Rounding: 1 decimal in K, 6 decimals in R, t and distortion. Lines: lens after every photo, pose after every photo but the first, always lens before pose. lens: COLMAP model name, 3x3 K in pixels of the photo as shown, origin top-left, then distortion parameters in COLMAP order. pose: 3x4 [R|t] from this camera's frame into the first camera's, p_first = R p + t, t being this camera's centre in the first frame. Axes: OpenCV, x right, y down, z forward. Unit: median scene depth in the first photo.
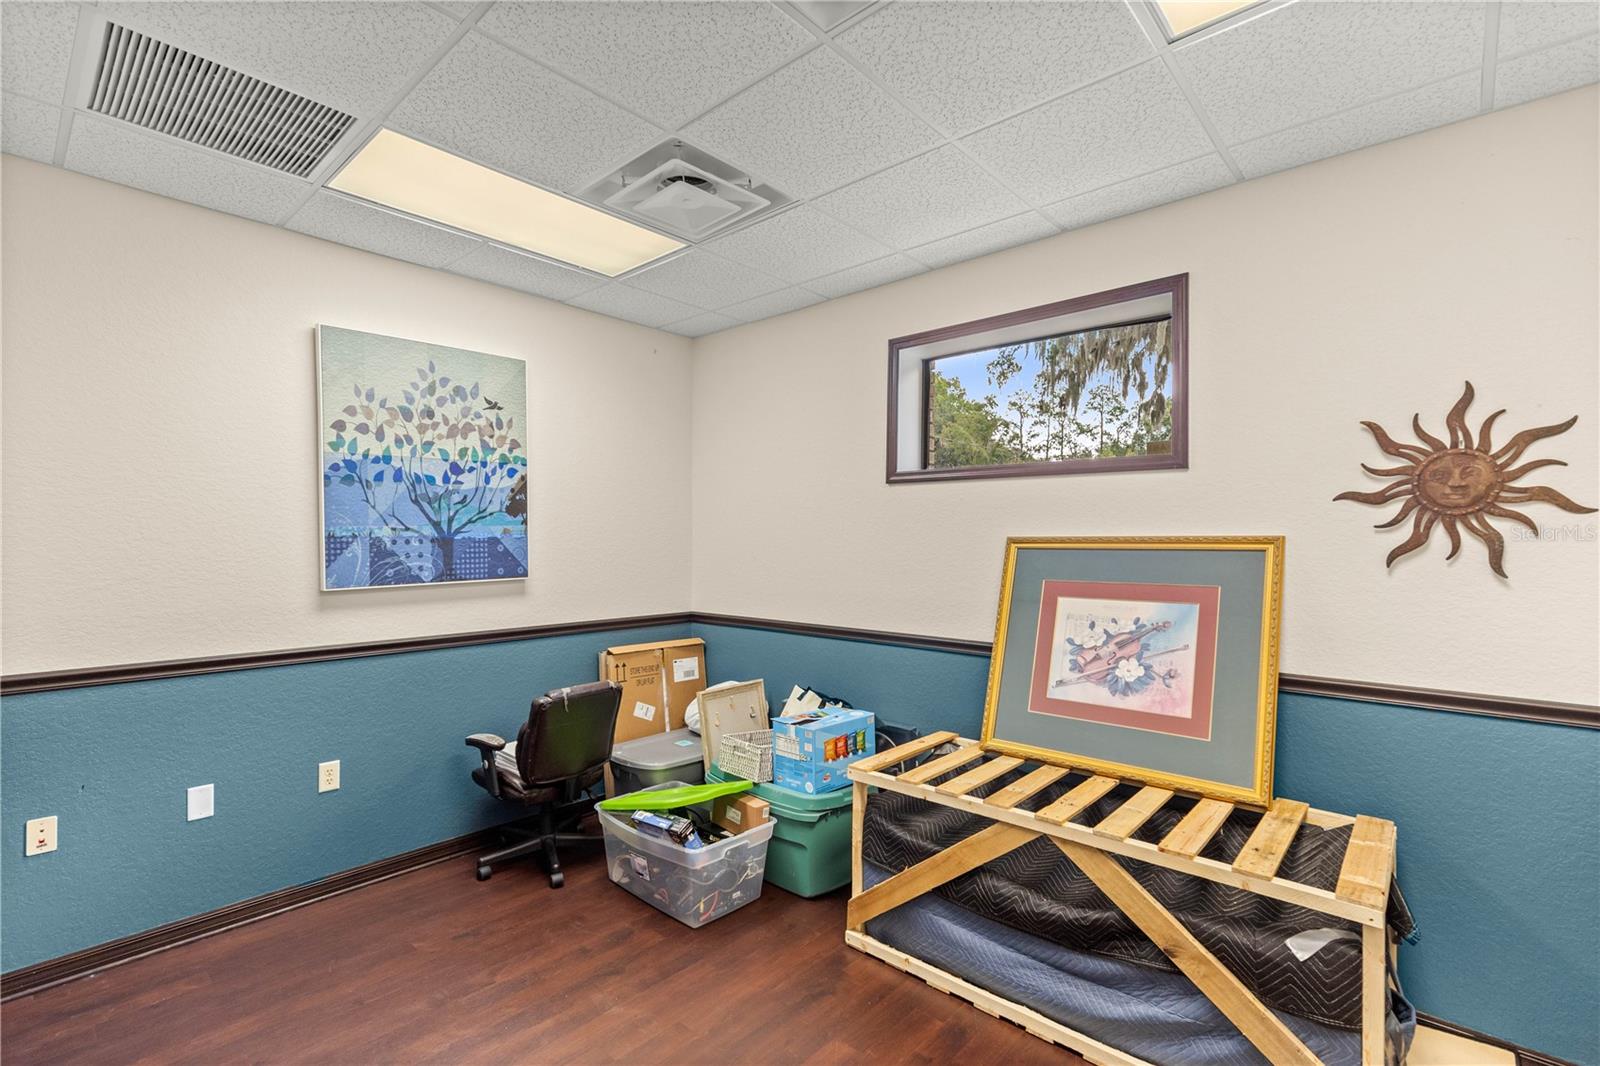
lens RADIAL K [[725.5, 0, 800.0], [0, 725.5, 533.0], [0, 0, 1]] dist [0.003272, 0.000354]
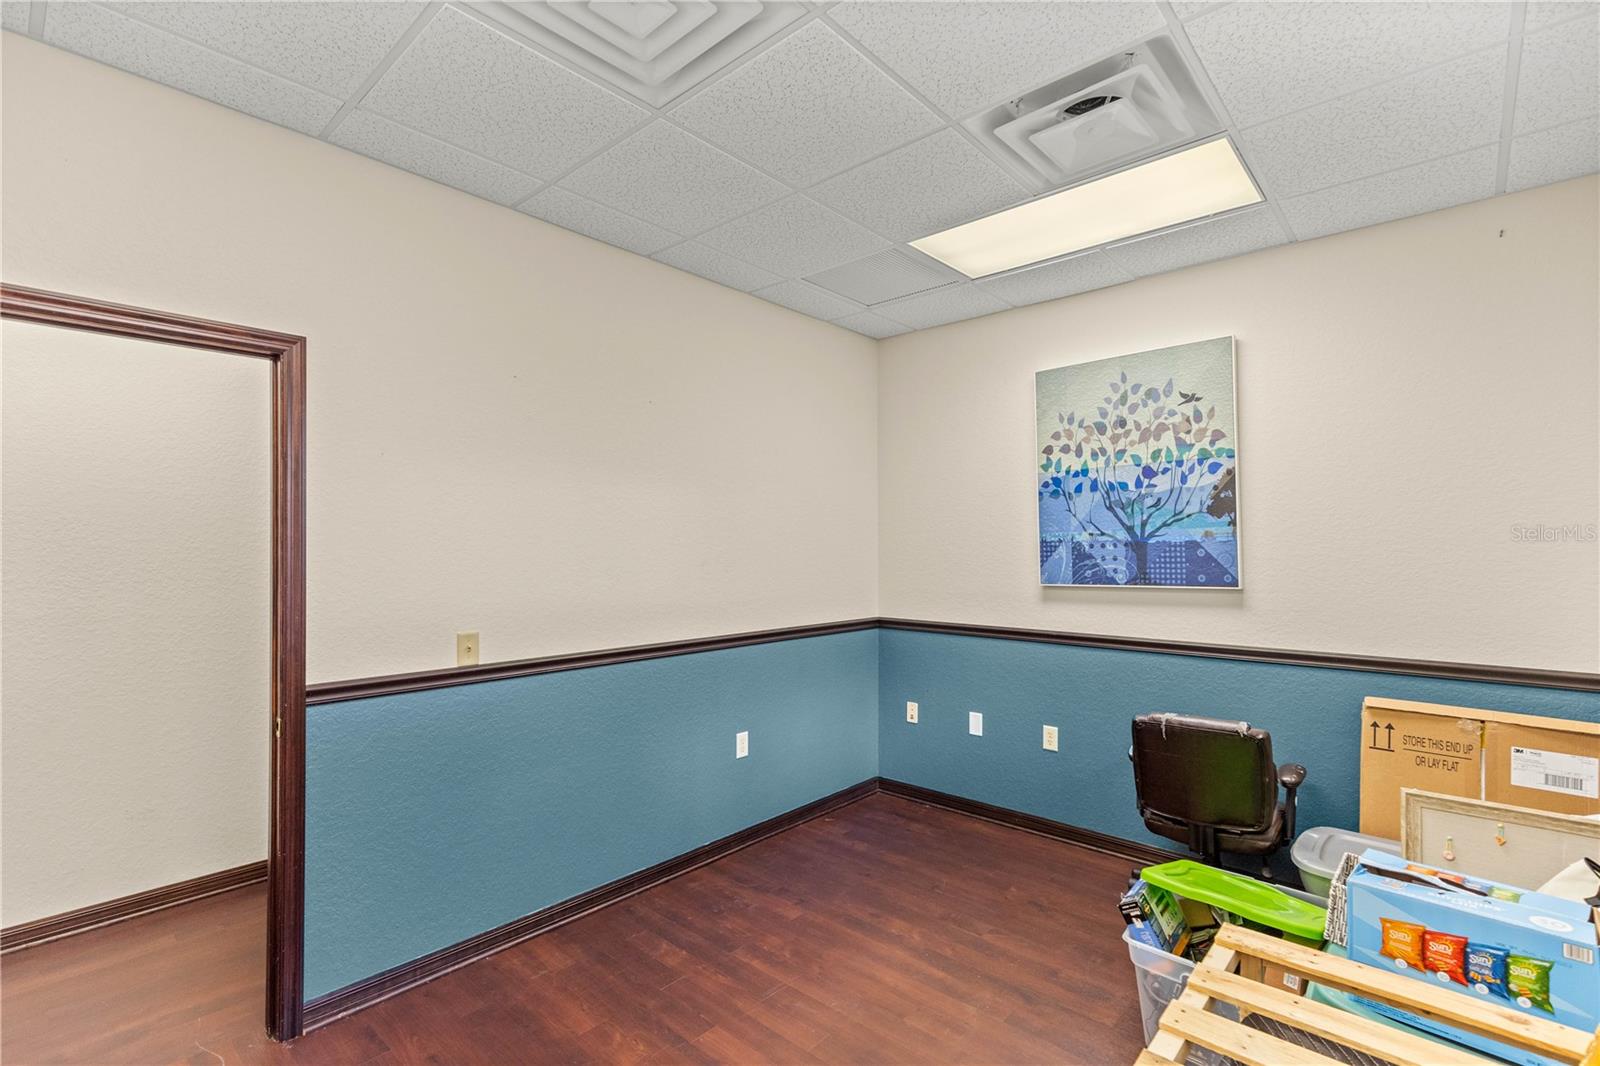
lens RADIAL K [[725.5, 0, 800.0], [0, 725.5, 533.0], [0, 0, 1]] dist [0.003272, 0.000354]
pose [[0.002171, -0.024068, -0.999708, 0.526187], [0.006435, 0.999690, -0.024054, 0.015823], [0.999977, -0.006381, 0.002325, 0.530576]]
